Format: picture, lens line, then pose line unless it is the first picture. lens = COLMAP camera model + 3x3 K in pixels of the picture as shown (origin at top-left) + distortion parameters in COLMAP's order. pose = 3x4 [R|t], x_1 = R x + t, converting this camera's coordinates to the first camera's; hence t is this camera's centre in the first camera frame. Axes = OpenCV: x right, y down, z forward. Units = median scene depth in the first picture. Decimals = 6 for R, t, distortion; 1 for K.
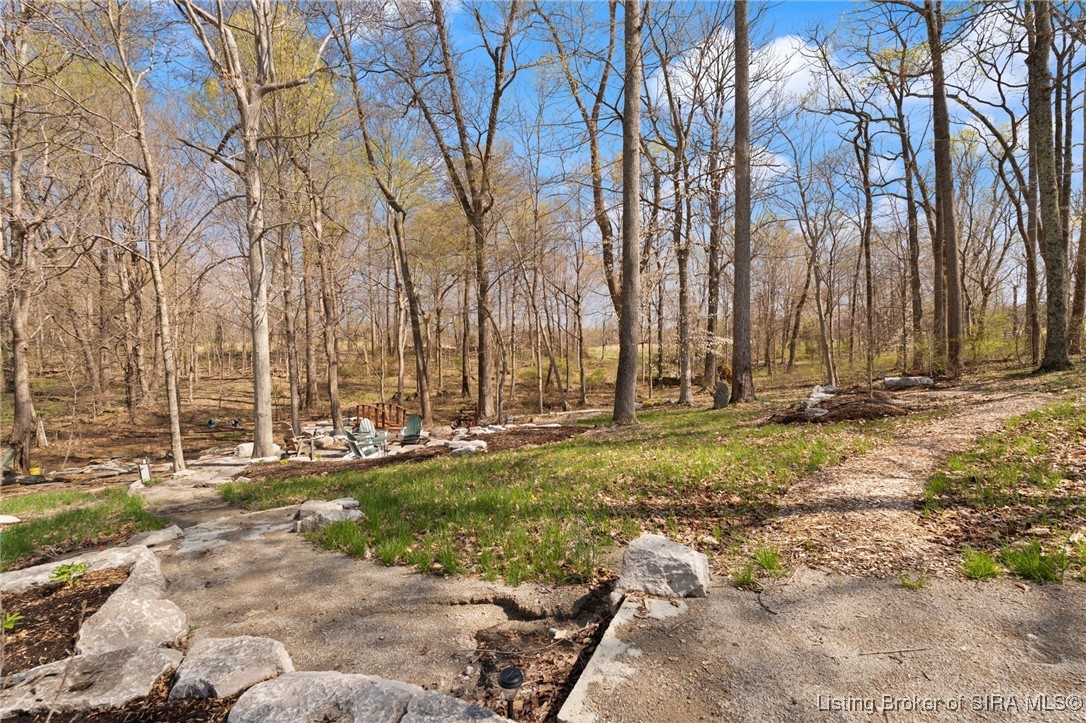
lens RADIAL K [[507.2, 0, 543.0], [0, 507.2, 361.5], [0, 0, 1]] dist [-0.000021, 0.000027]
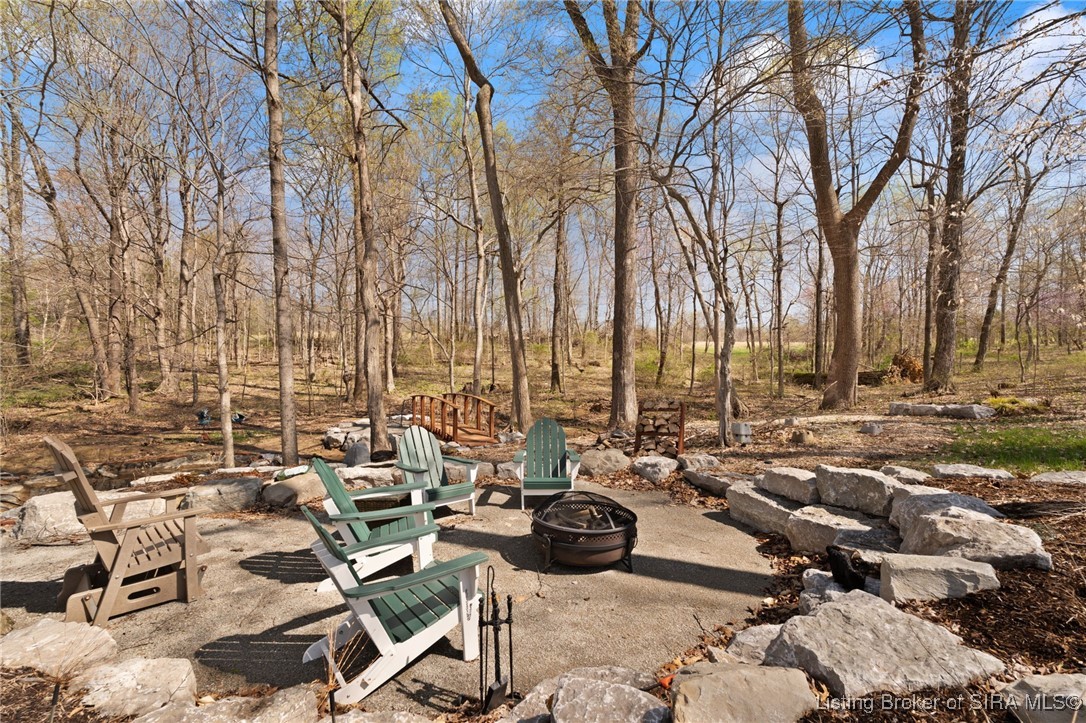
lens RADIAL K [[507.2, 0, 543.0], [0, 507.2, 361.5], [0, 0, 1]] dist [-0.000021, 0.000027]
pose [[0.992527, 0.017591, -0.120752, -0.113609], [-0.017551, 0.999845, 0.001396, 0.034330], [0.120758, 0.000734, 0.992682, 0.340847]]
